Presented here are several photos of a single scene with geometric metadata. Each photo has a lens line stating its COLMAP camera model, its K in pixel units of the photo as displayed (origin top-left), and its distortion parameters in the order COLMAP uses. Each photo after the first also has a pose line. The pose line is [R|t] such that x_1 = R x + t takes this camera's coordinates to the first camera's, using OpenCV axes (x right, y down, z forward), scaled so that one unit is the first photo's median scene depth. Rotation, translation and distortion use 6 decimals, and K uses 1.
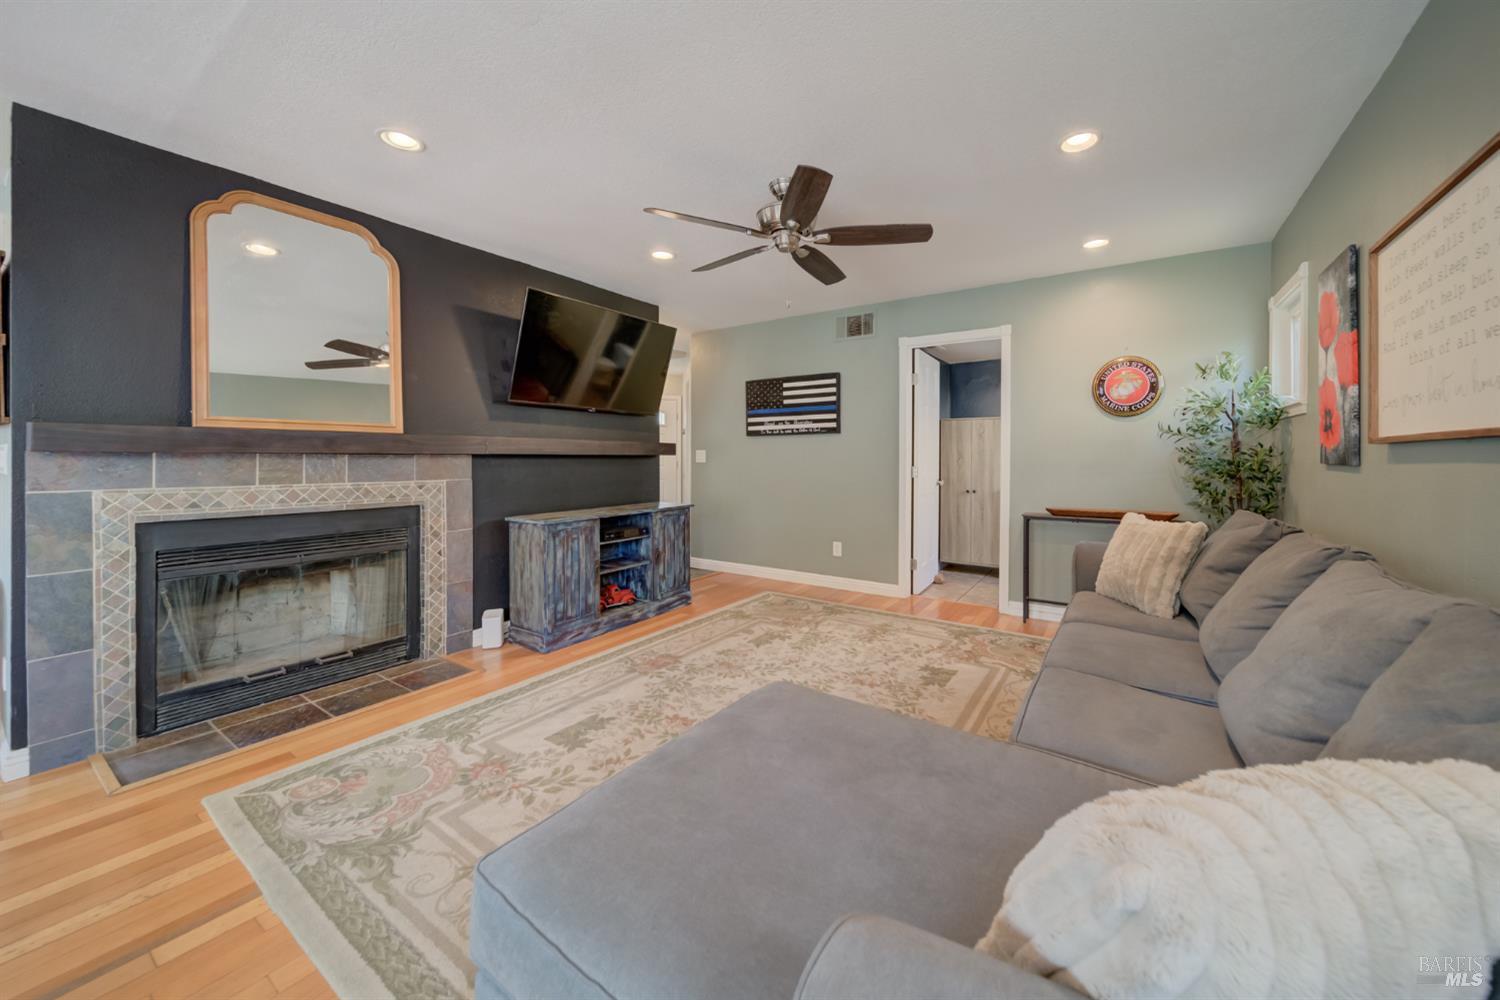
lens RADIAL K [[550.8, 0, 763.1], [0, 550.8, 461.6], [0, 0, 1]] dist [0.002246, 0.000011]
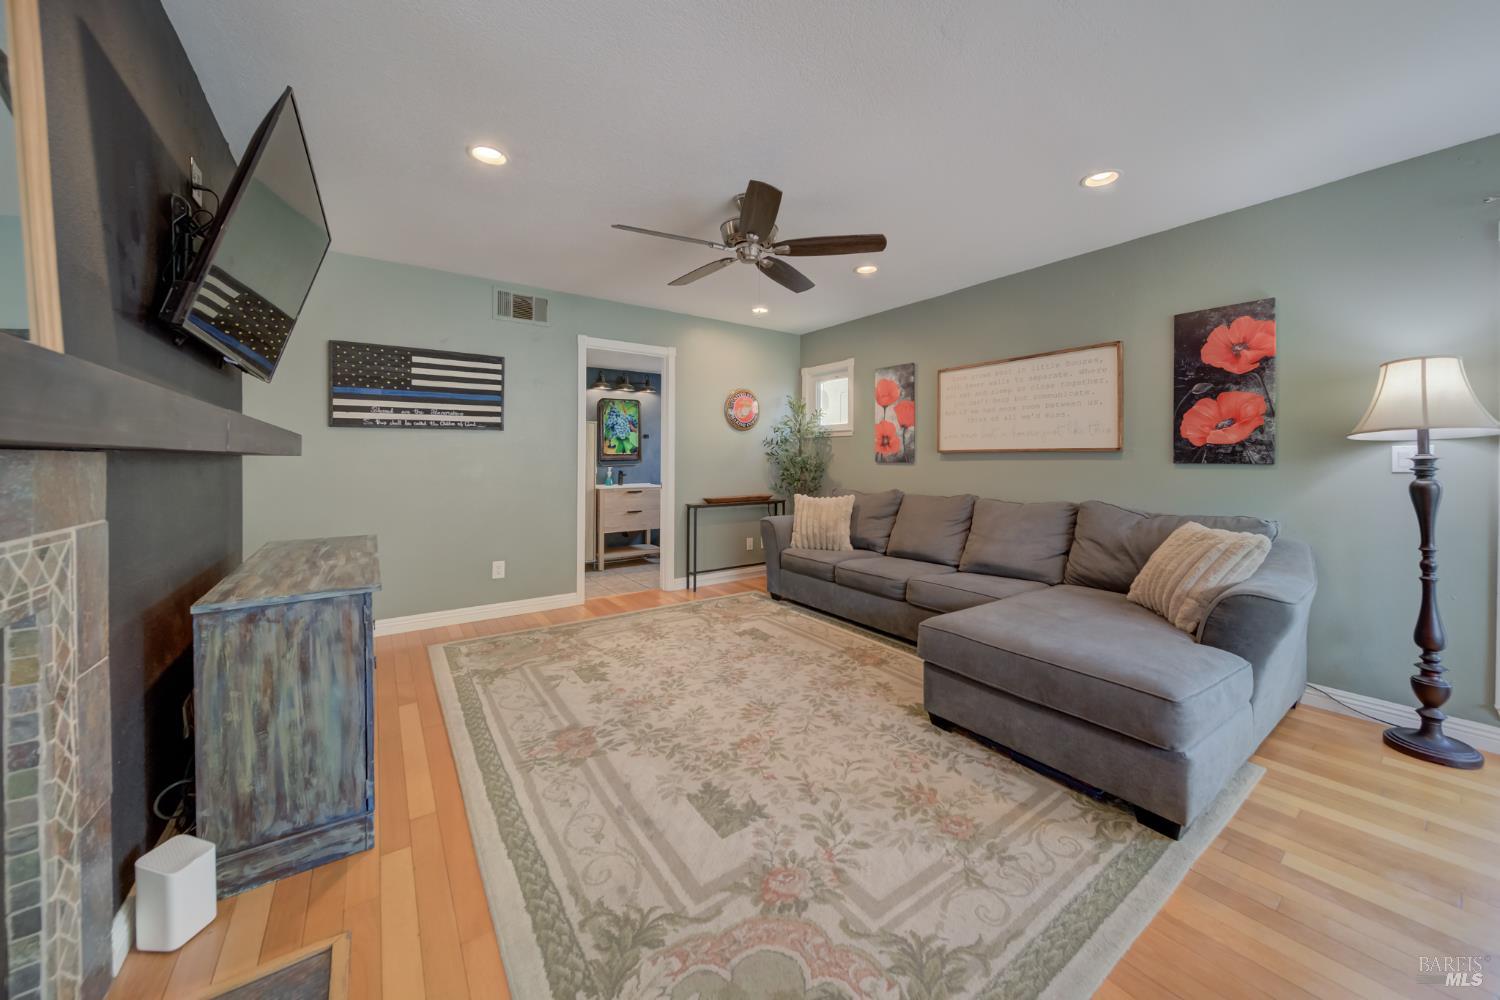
lens RADIAL K [[550.8, 0, 785.0], [0, 550.8, 464.7], [0, 0, 1]] dist [0.002246, 0.000011]
pose [[0.327096, -0.010396, 0.944934, -0.758667], [0.009408, 0.999926, 0.007744, -0.002783], [-0.944944, 0.006357, 0.327169, 0.481070]]
